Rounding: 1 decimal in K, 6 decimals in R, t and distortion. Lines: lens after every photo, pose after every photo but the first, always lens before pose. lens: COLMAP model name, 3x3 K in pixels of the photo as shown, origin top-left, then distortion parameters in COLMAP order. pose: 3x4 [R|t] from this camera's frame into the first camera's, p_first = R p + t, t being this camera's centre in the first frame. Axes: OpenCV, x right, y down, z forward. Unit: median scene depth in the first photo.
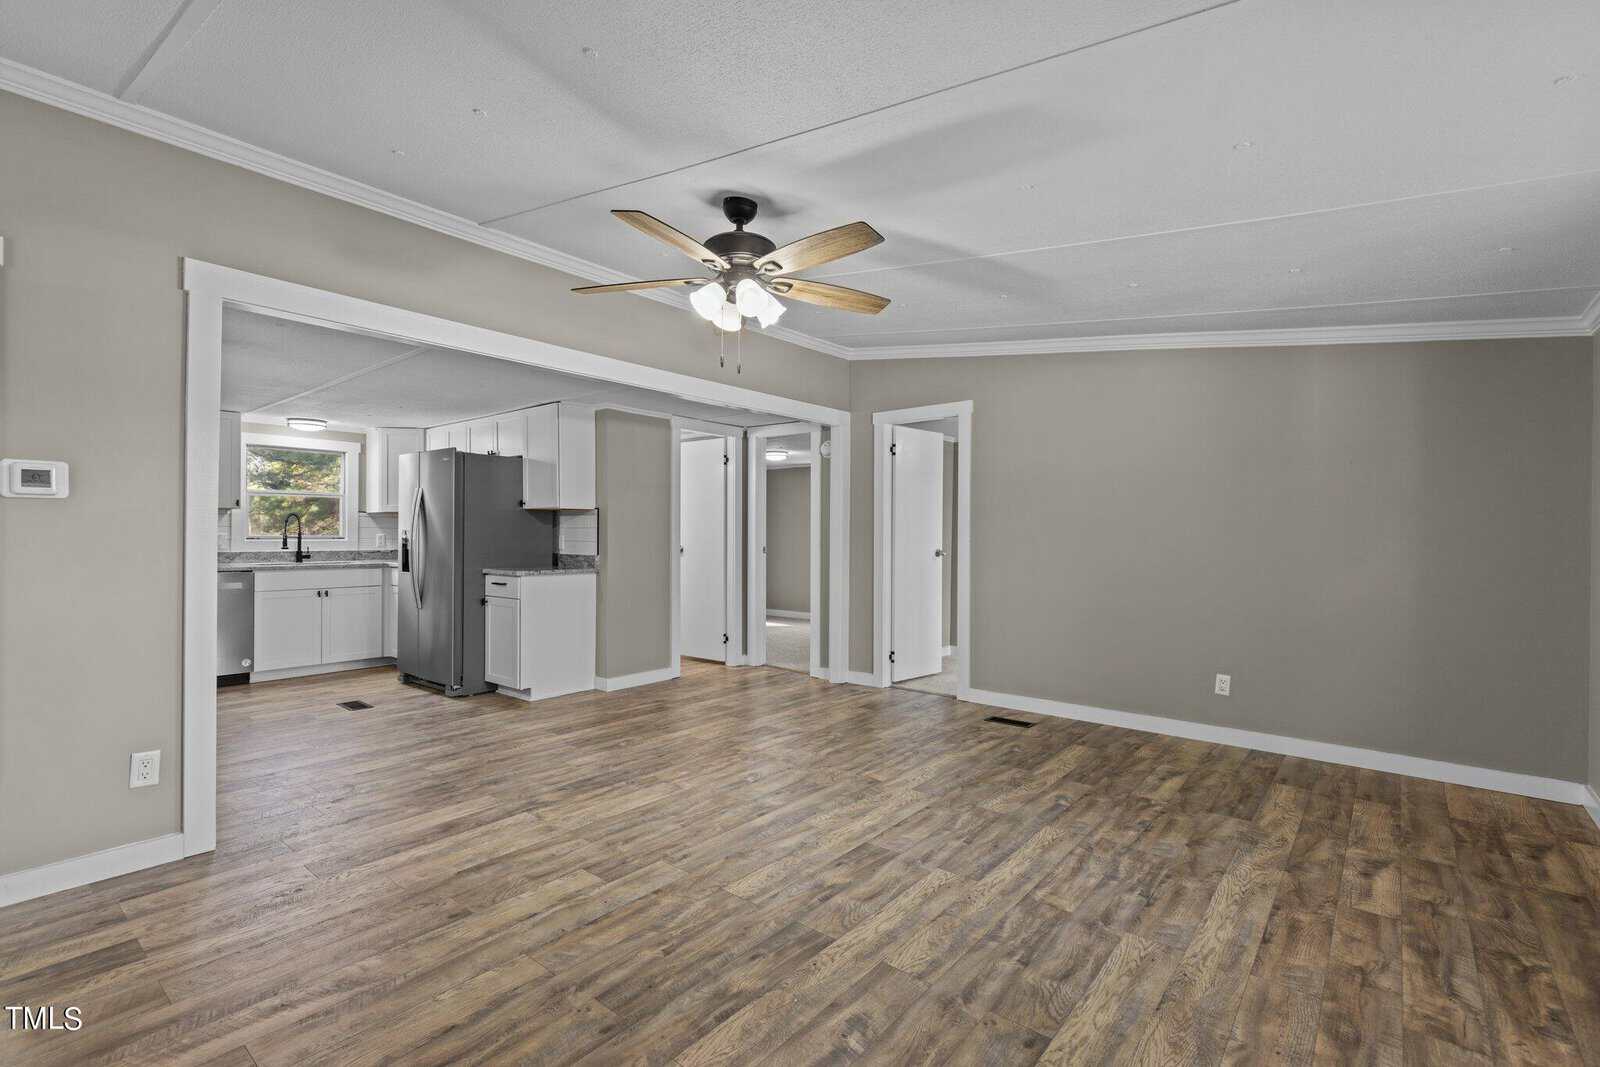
lens RADIAL K [[725.6, 0, 806.7], [0, 725.6, 541.8], [0, 0, 1]] dist [0.005333, 0.000179]
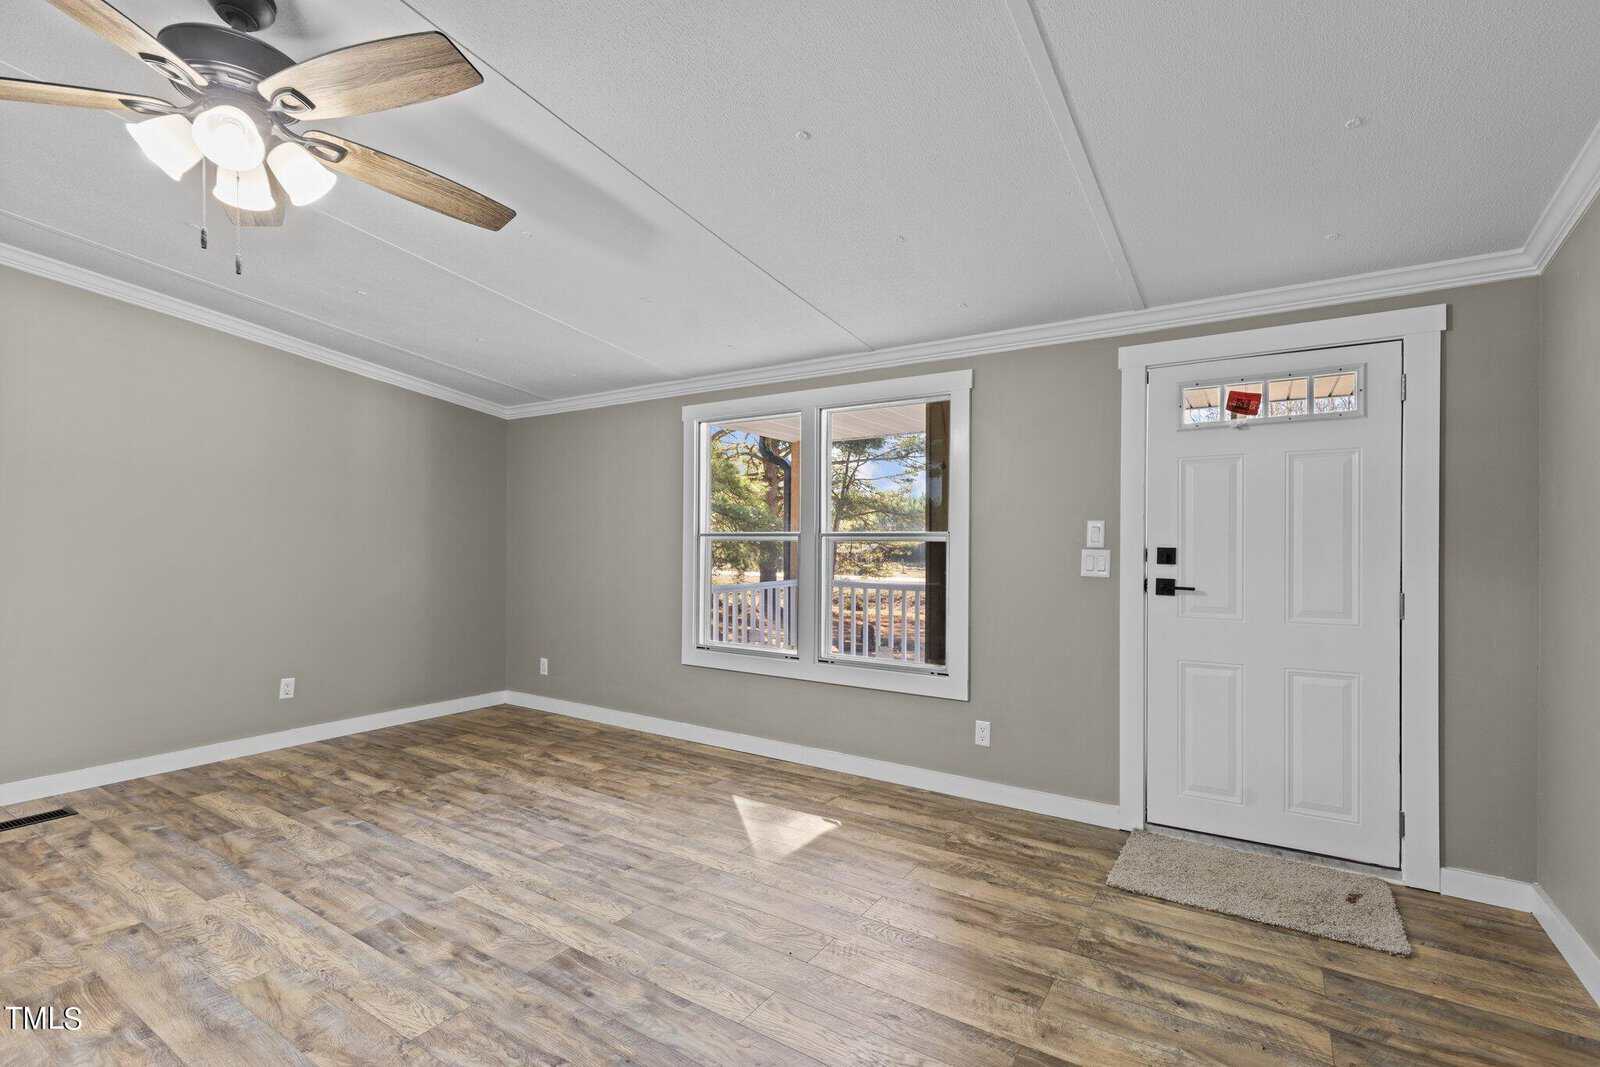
lens RADIAL K [[718.1, 0, 800.6], [0, 718.1, 521.5], [0, 0, 1]] dist [0.002210, 0.000384]
pose [[-0.112201, 0.024447, 0.993385, -0.767577], [0.004721, 0.999699, -0.024069, -0.012143], [-0.993674, 0.001989, -0.112283, 0.611237]]
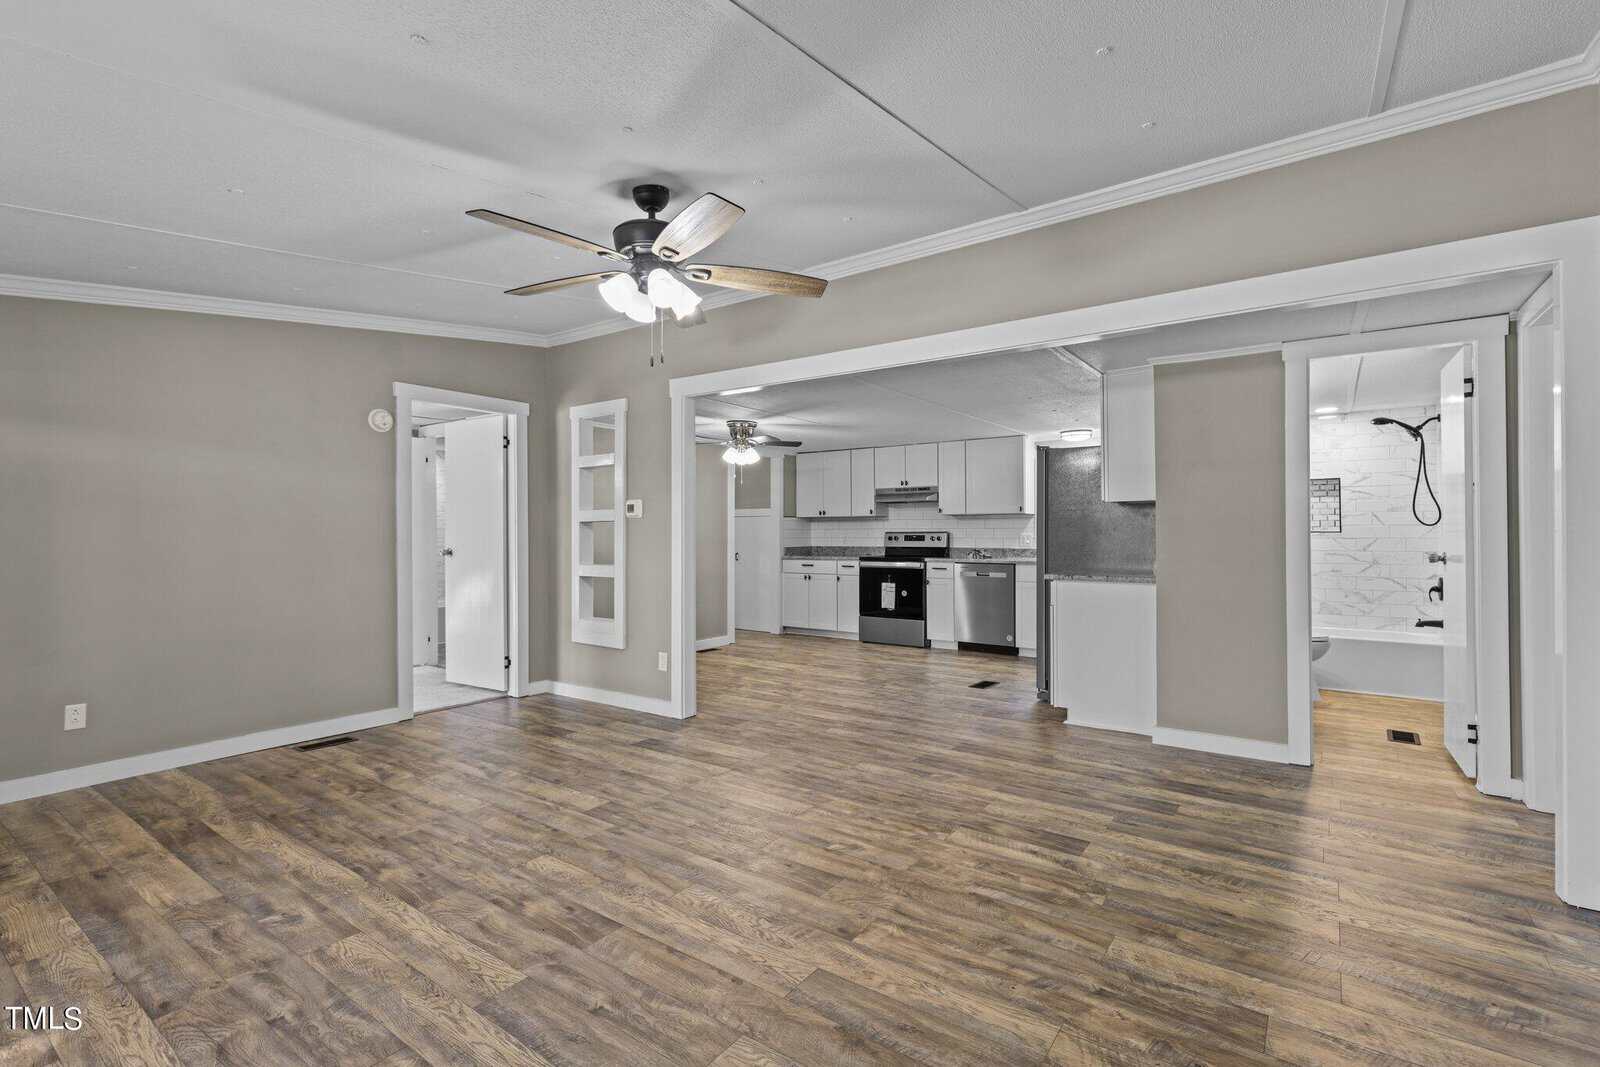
lens RADIAL K [[729.9, 0, 800.0], [0, 729.9, 533.5], [0, 0, 1]] dist [0.004040, -0.000176]
pose [[0.054257, -0.003939, -0.998519, 0.892963], [-0.006941, 0.999967, -0.004322, -0.007446], [0.998503, 0.007166, 0.054228, 1.159101]]
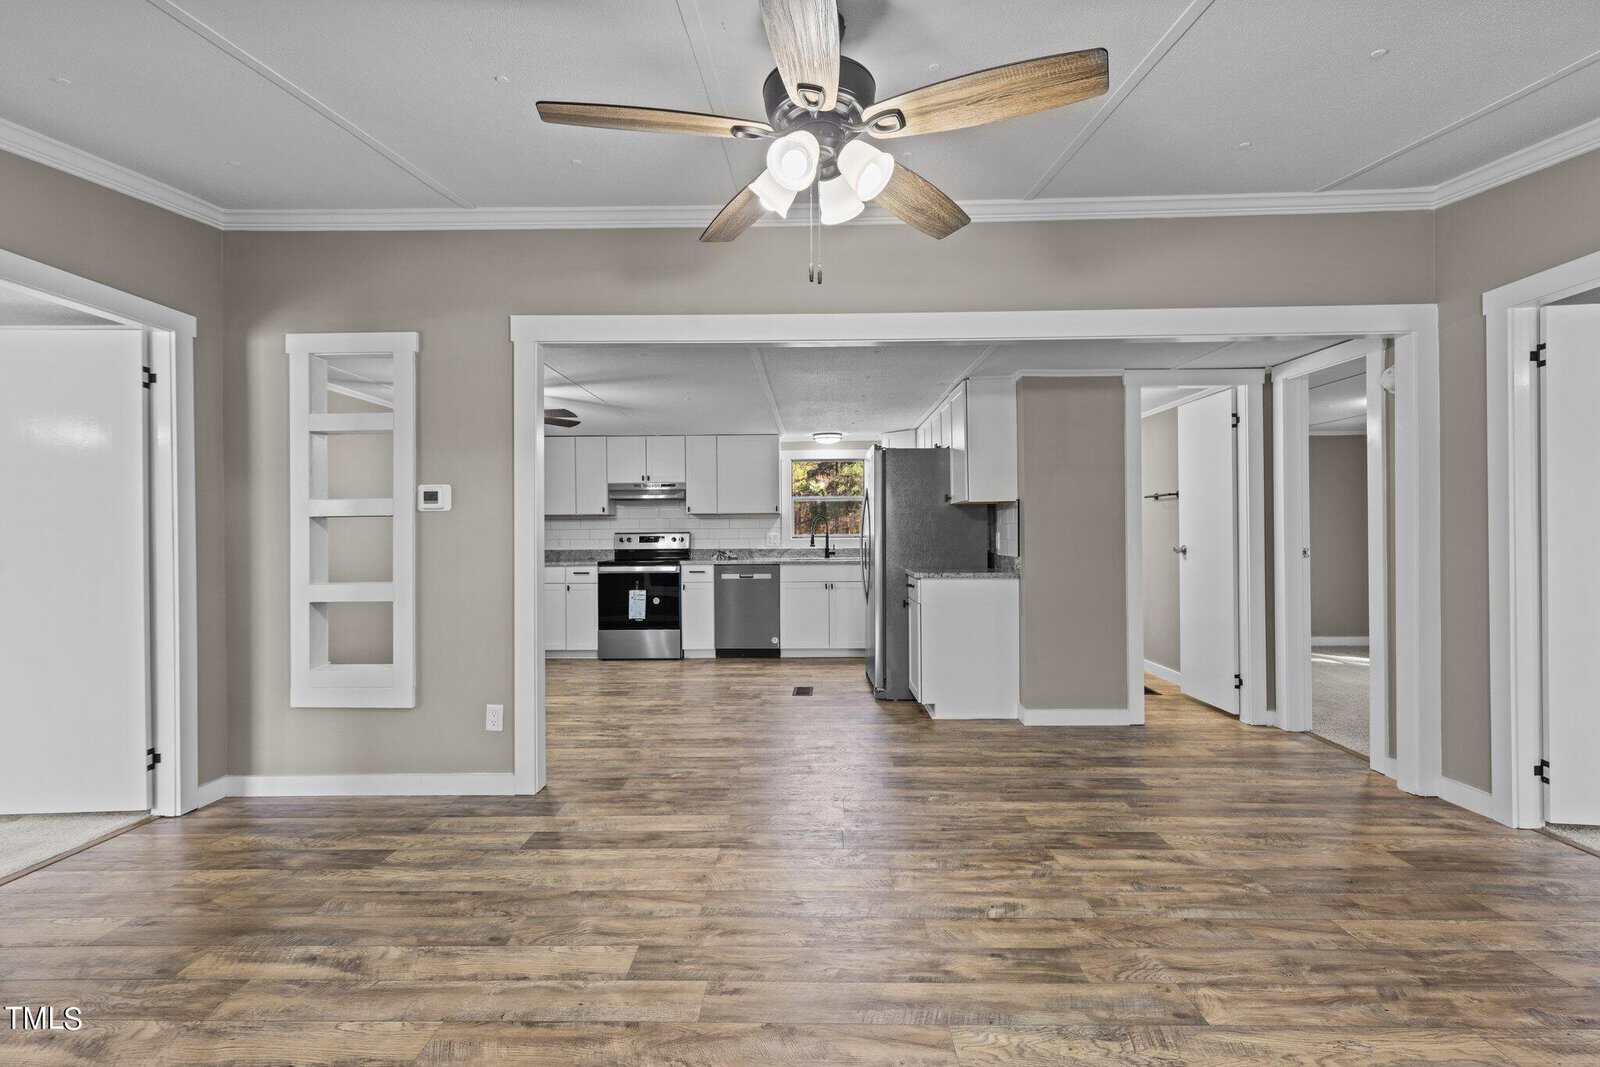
lens RADIAL K [[724.2, 0, 800.0], [0, 724.2, 533.5], [0, 0, 1]] dist [0.005004, 0.000029]
pose [[0.613506, -0.008025, -0.789650, 0.411618], [0.002387, 0.999963, -0.008308, -0.002875], [0.789687, 0.003212, 0.613502, 0.594856]]
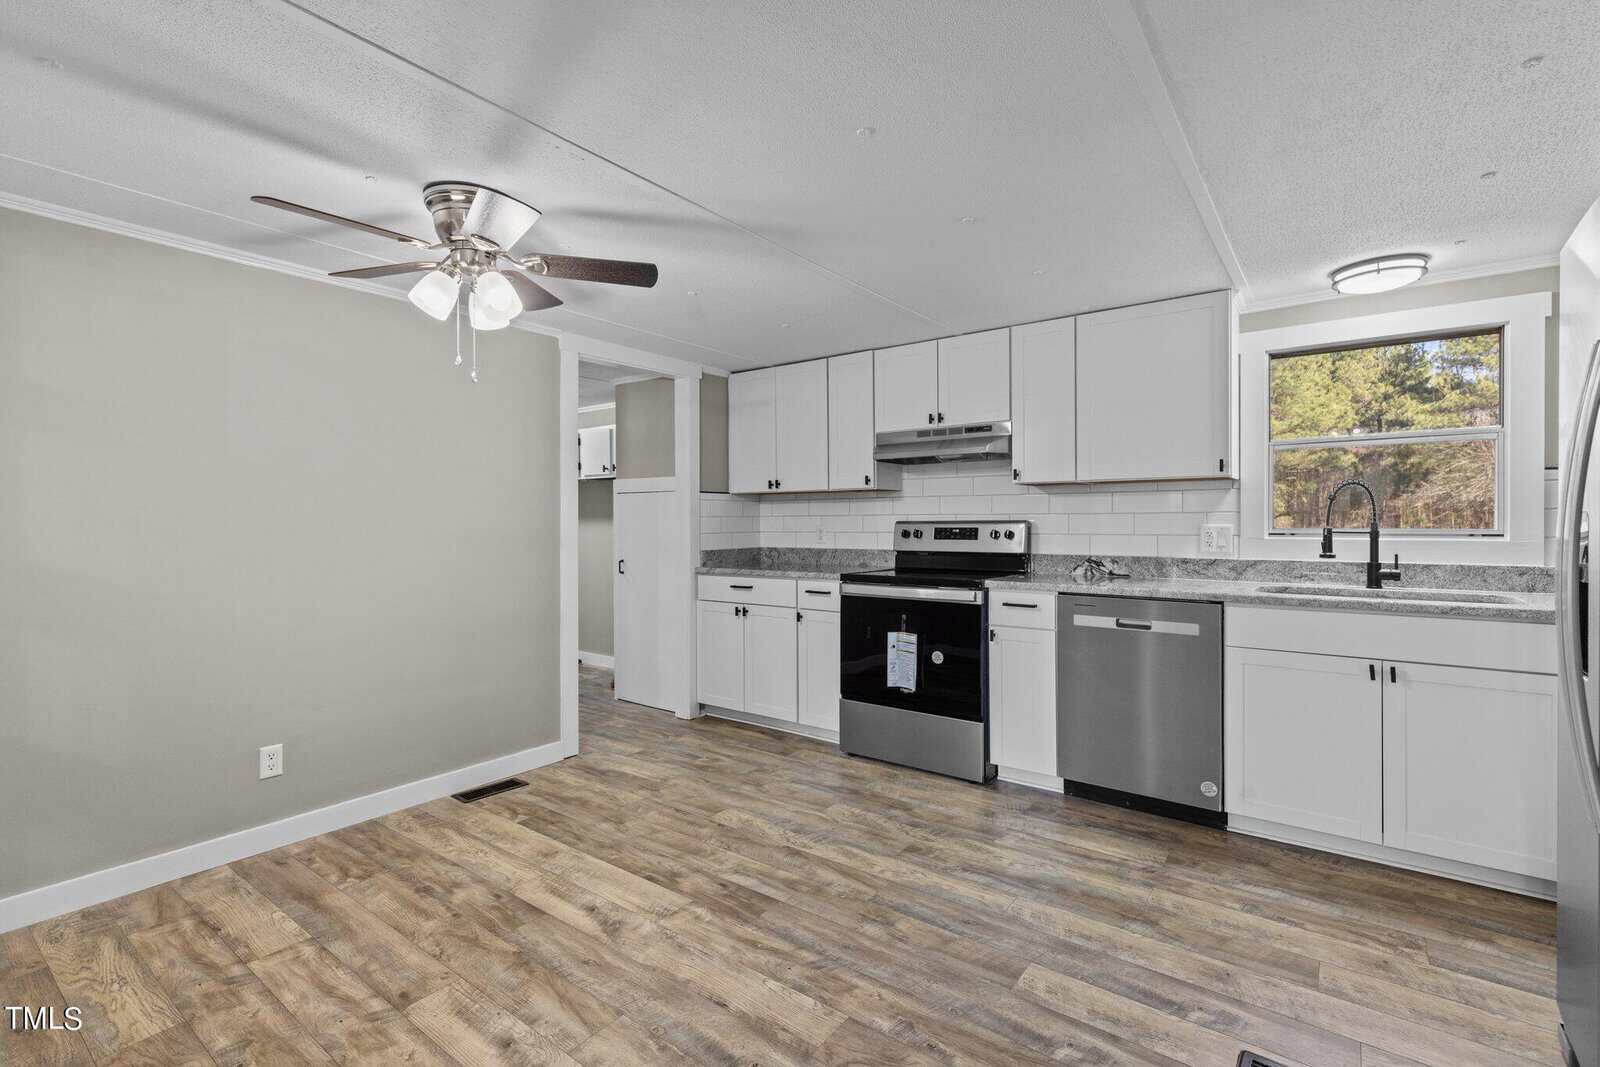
lens RADIAL K [[718.1, 0, 800.6], [0, 718.1, 521.5], [0, 0, 1]] dist [0.002210, 0.000384]
pose [[0.034533, -0.006710, -0.999381, -0.594096], [-0.007710, 0.999946, -0.006980, -0.016183], [0.999374, 0.007946, 0.034480, 1.421557]]
